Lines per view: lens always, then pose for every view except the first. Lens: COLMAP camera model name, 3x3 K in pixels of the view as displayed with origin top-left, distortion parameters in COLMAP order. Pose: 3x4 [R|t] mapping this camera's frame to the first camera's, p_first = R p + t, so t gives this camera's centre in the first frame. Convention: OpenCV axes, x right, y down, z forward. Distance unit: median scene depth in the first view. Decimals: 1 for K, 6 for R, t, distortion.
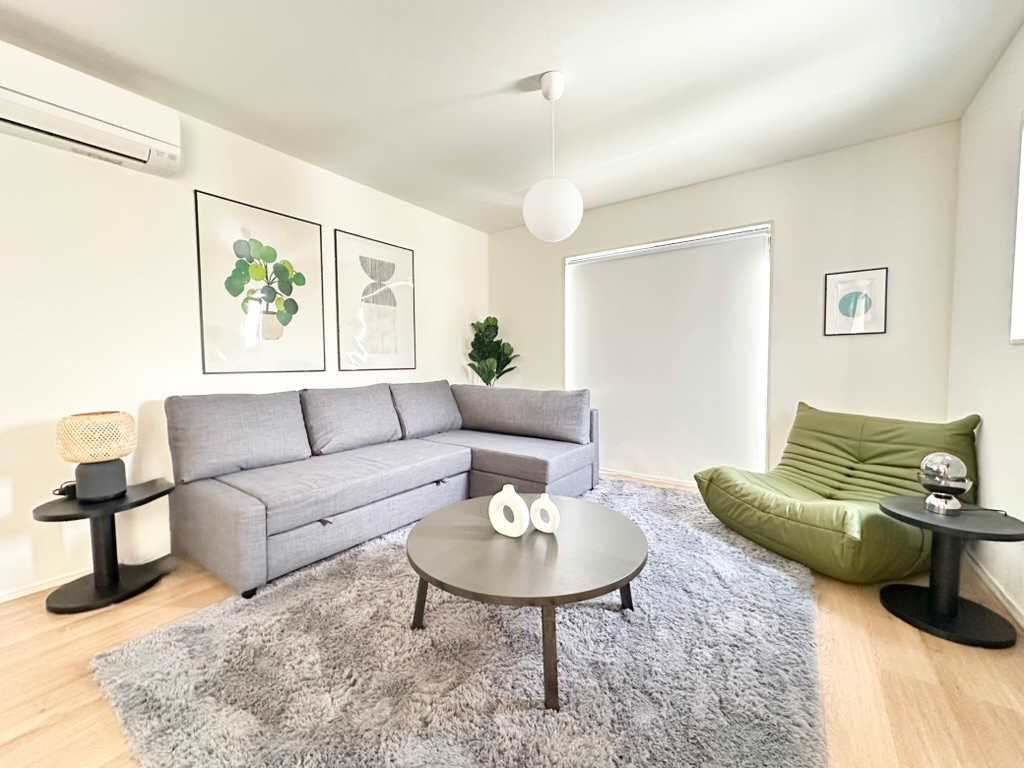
lens RADIAL K [[408.7, 0, 512.0], [0, 408.7, 384.0], [0, 0, 1]] dist [-0.001370, -0.000151]
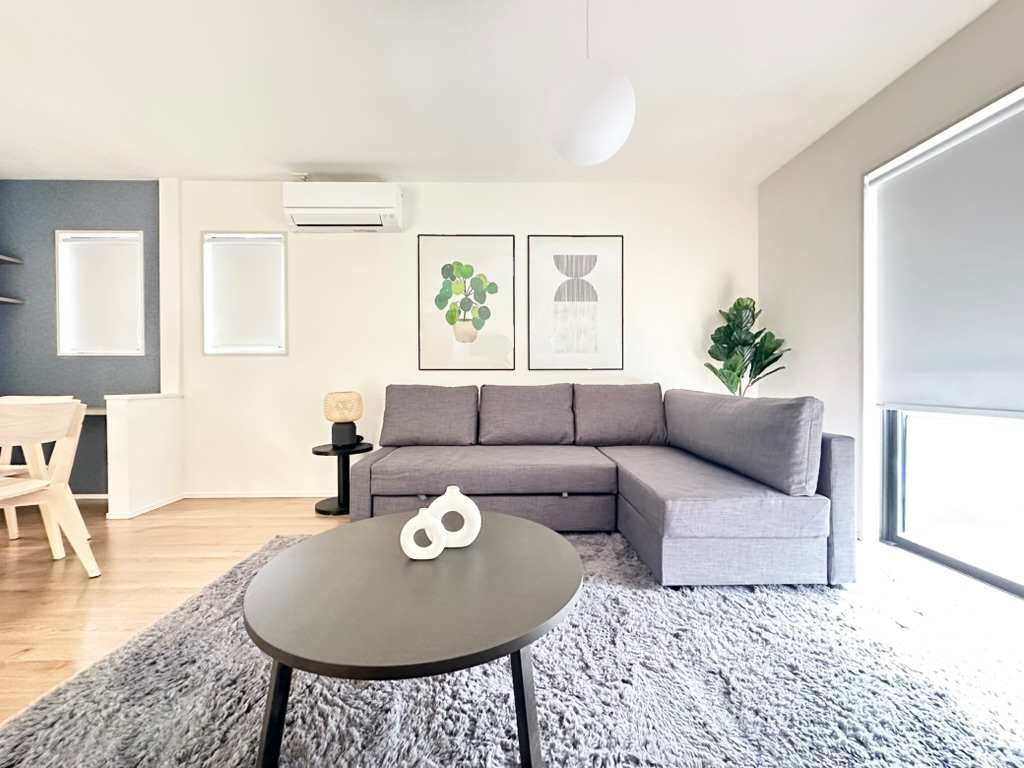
lens RADIAL K [[410.1, 0, 512.0], [0, 410.1, 384.0], [0, 0, 1]] dist [-0.000984, -0.000153]
pose [[0.596866, 0.014819, -0.802204, 0.448328], [-0.044577, 0.998898, -0.014714, 0.024098], [0.801102, 0.044542, 0.596869, 0.396665]]
